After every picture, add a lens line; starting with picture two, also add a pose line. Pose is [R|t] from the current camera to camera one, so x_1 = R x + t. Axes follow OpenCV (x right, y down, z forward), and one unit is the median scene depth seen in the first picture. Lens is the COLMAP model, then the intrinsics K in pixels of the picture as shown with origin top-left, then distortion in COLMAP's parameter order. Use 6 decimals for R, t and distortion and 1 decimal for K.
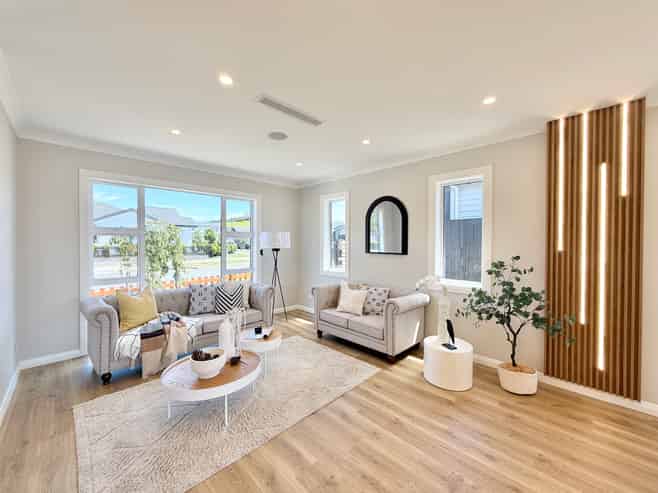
lens RADIAL K [[263.8, 0, 326.8], [0, 263.8, 245.1], [0, 0, 1]] dist [-0.001612, -0.000141]
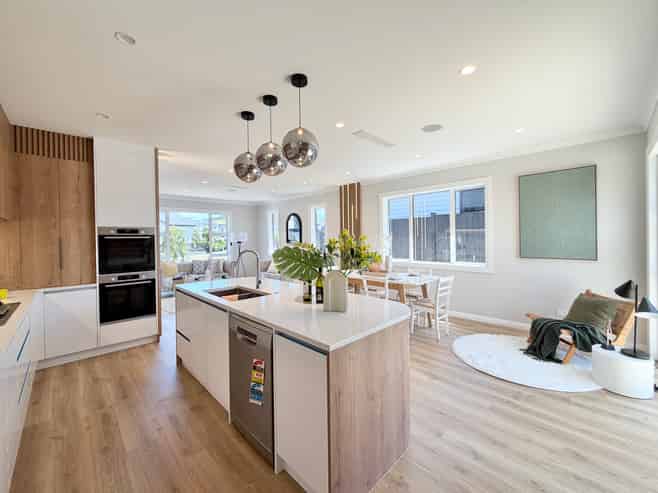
lens RADIAL K [[263.8, 0, 325.1], [0, 263.8, 239.9], [0, 0, 1]] dist [-0.001612, -0.000141]
pose [[0.999819, -0.018965, -0.001309, 0.477384], [0.018962, 0.999818, -0.002244, 0.018908], [0.001351, 0.002219, 0.999997, -0.970242]]
